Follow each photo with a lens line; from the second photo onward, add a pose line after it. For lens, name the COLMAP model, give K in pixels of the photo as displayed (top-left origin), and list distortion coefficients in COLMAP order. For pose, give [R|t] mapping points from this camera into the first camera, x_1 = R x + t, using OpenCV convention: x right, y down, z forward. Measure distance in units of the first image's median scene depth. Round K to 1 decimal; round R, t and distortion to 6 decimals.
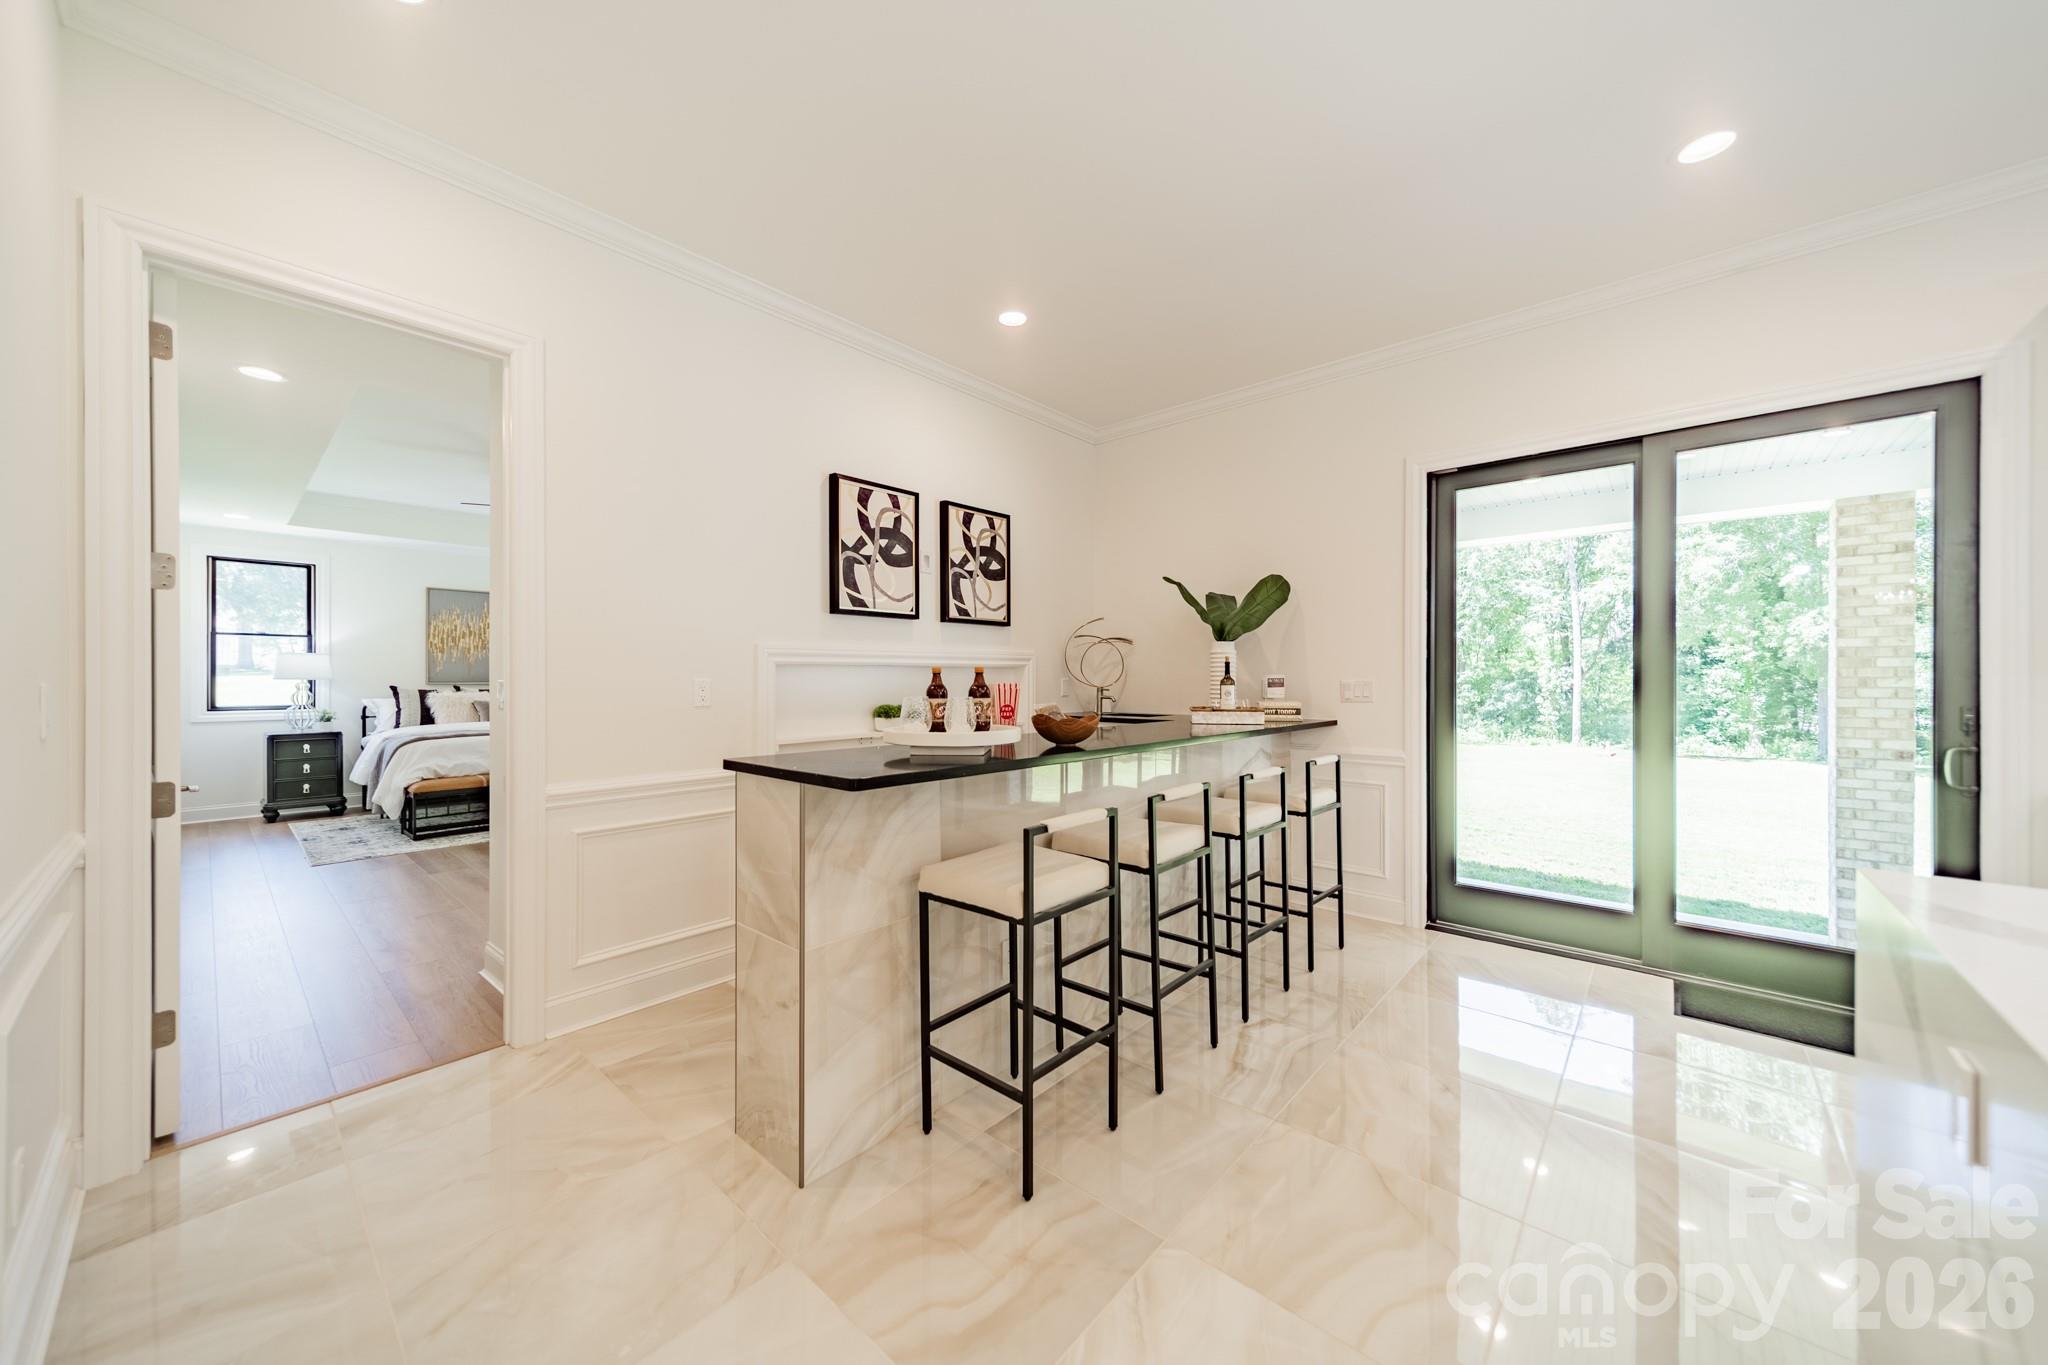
lens RADIAL K [[726.0, 0, 1028.0], [0, 726.0, 681.9], [0, 0, 1]] dist [0.008312, 0.000339]
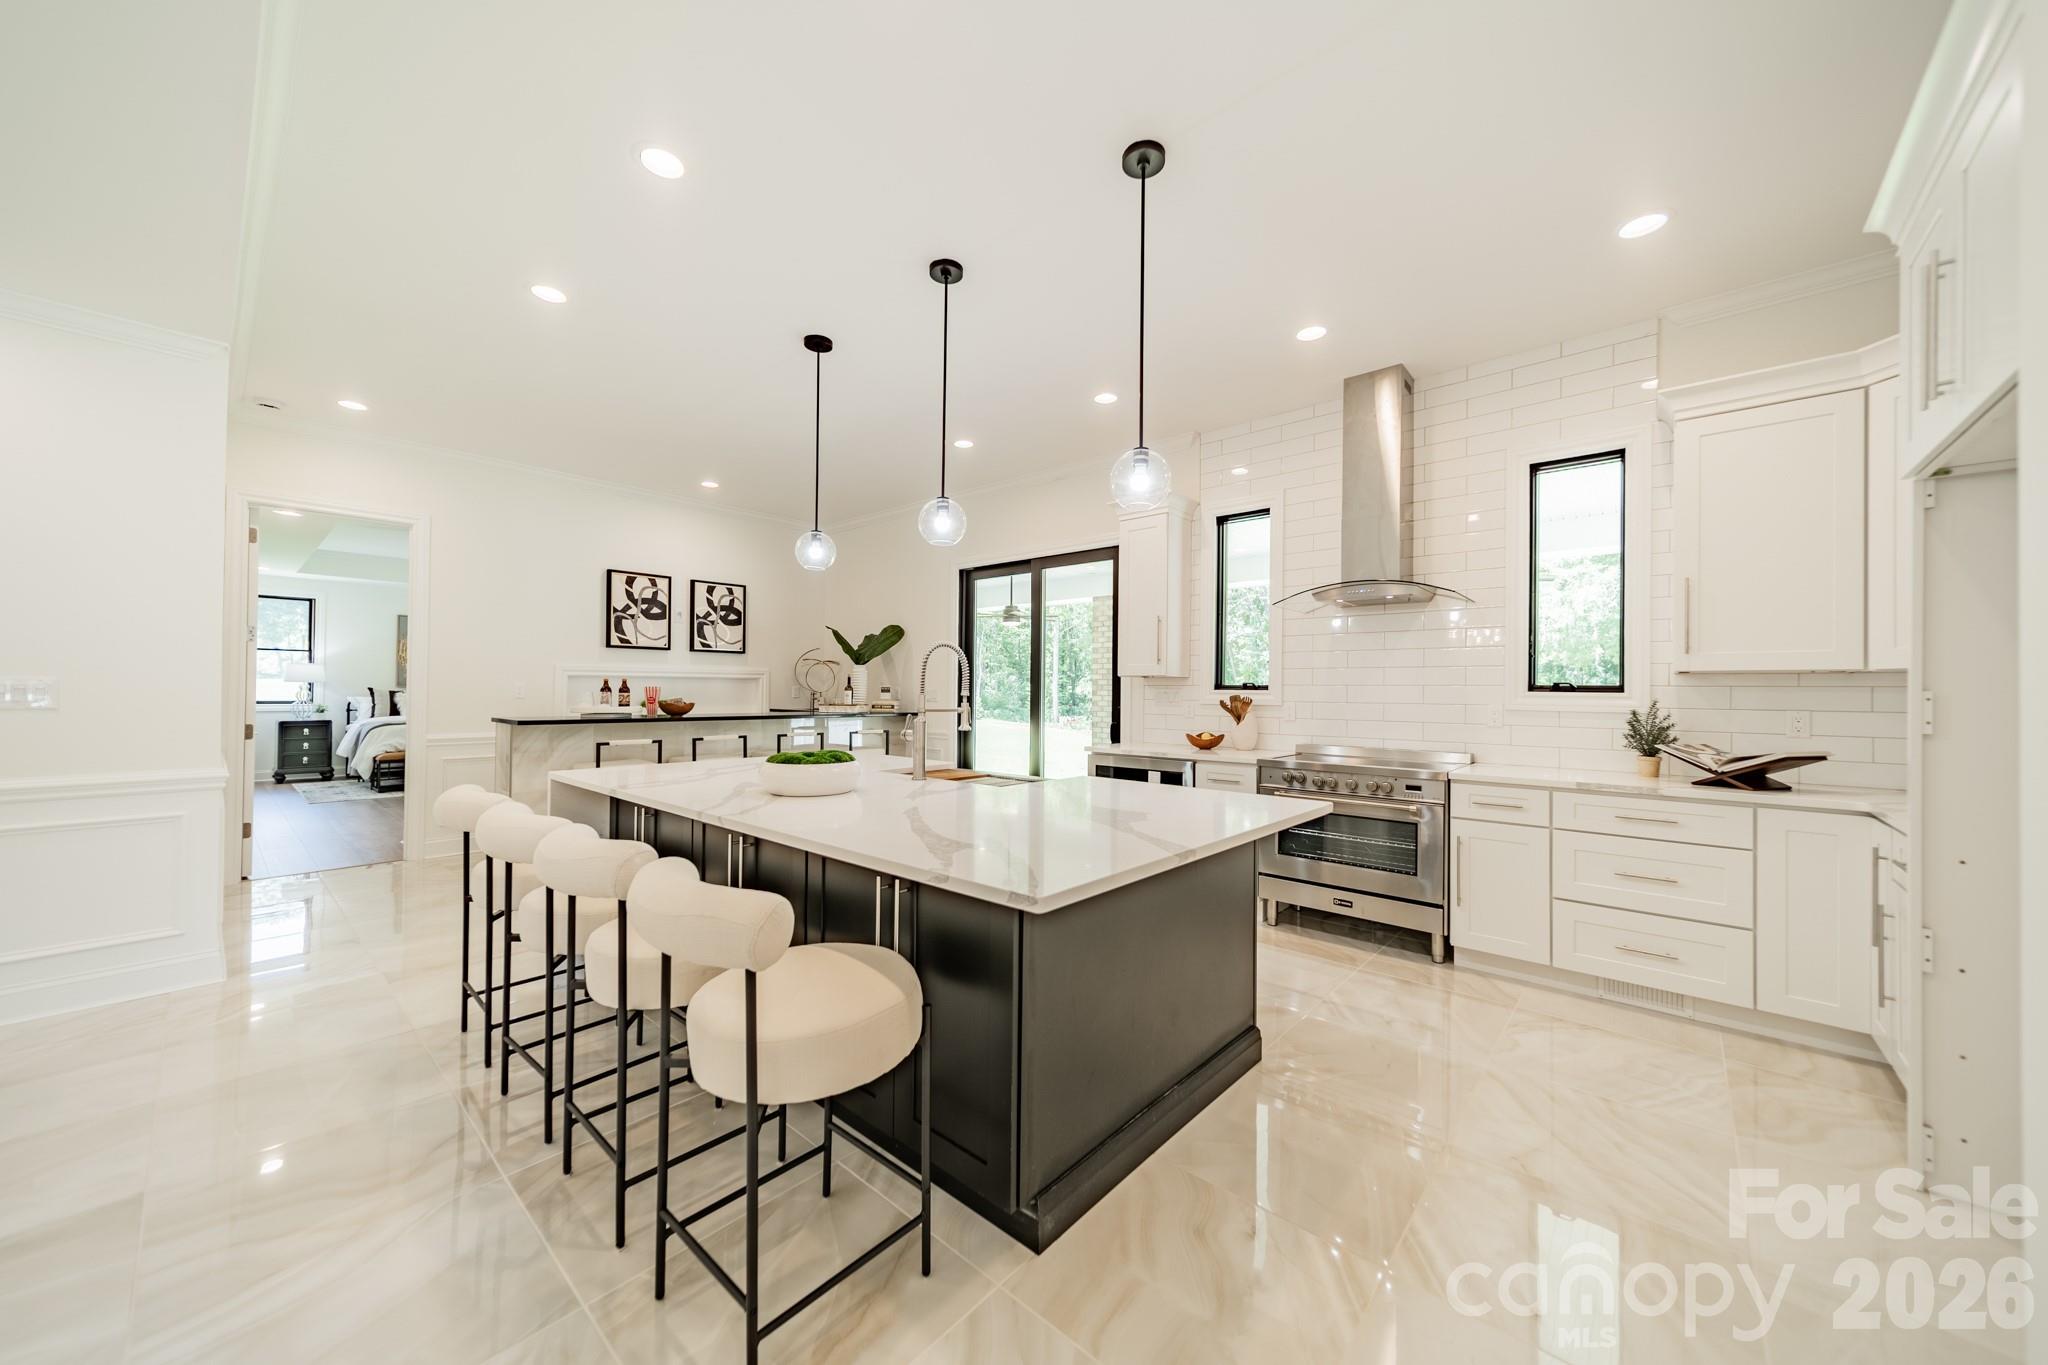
lens RADIAL K [[726.0, 0, 1028.0], [0, 726.0, 681.9], [0, 0, 1]] dist [0.008312, 0.000339]
pose [[0.999943, 0.010477, 0.002281, 0.613214], [-0.010440, 0.999818, -0.015943, 0.006216], [-0.002447, 0.015919, 0.999870, -0.635019]]
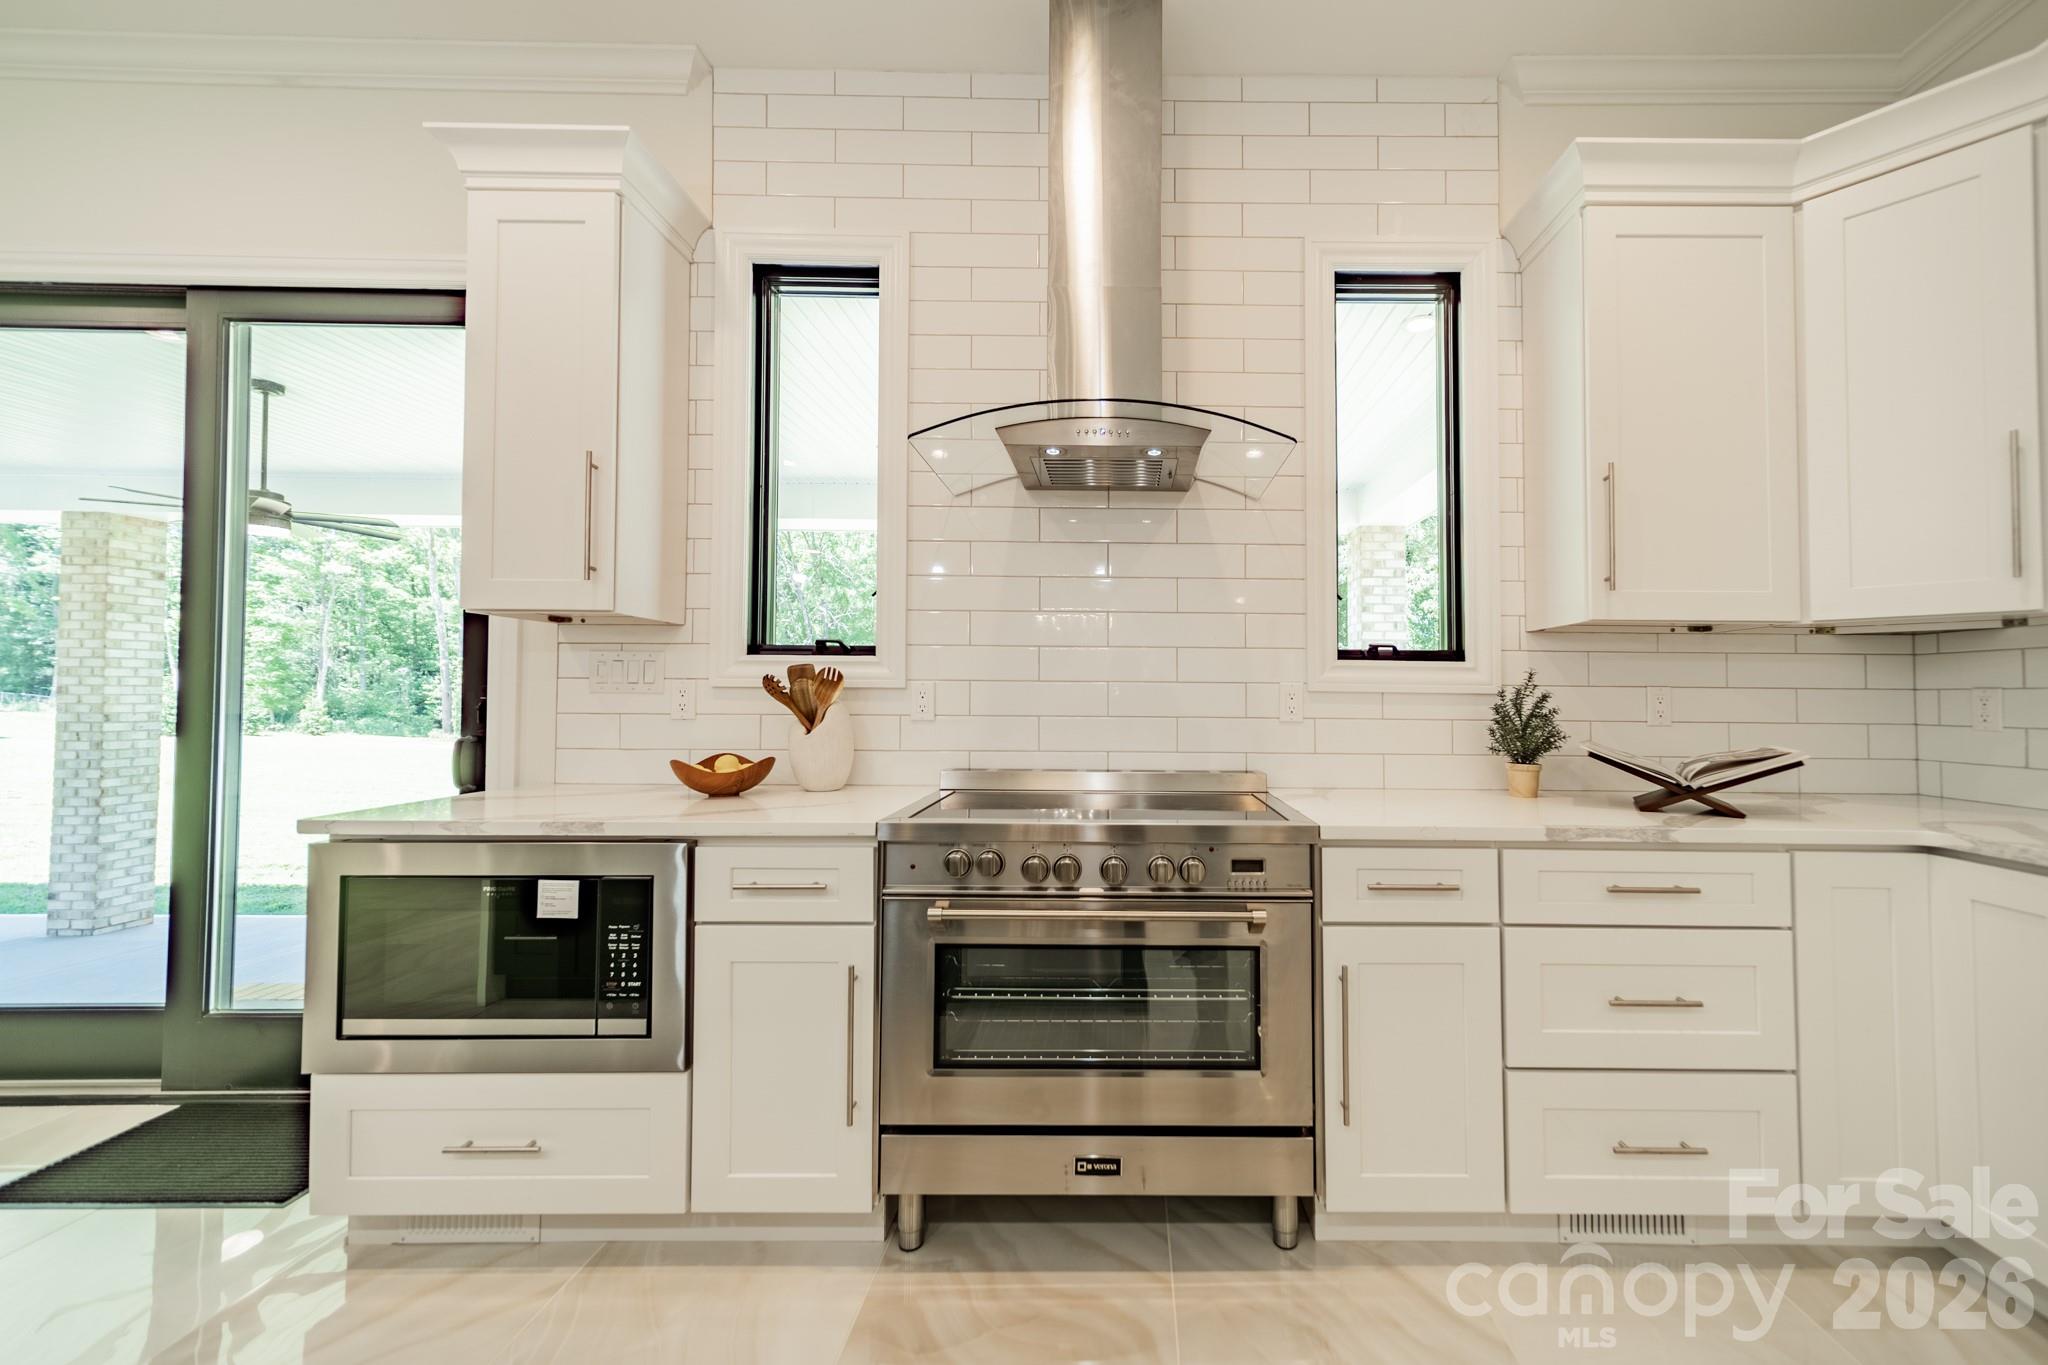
lens RADIAL K [[764.8, 0, 1123.7], [0, 764.8, 692.5], [0, 0, 1]] dist [0.002185, 0.000057]
pose [[0.746937, 0.011645, 0.664793, 0.750733], [-0.006706, 0.999928, -0.009980, 0.026596], [-0.664861, 0.002997, 0.746961, -0.067580]]
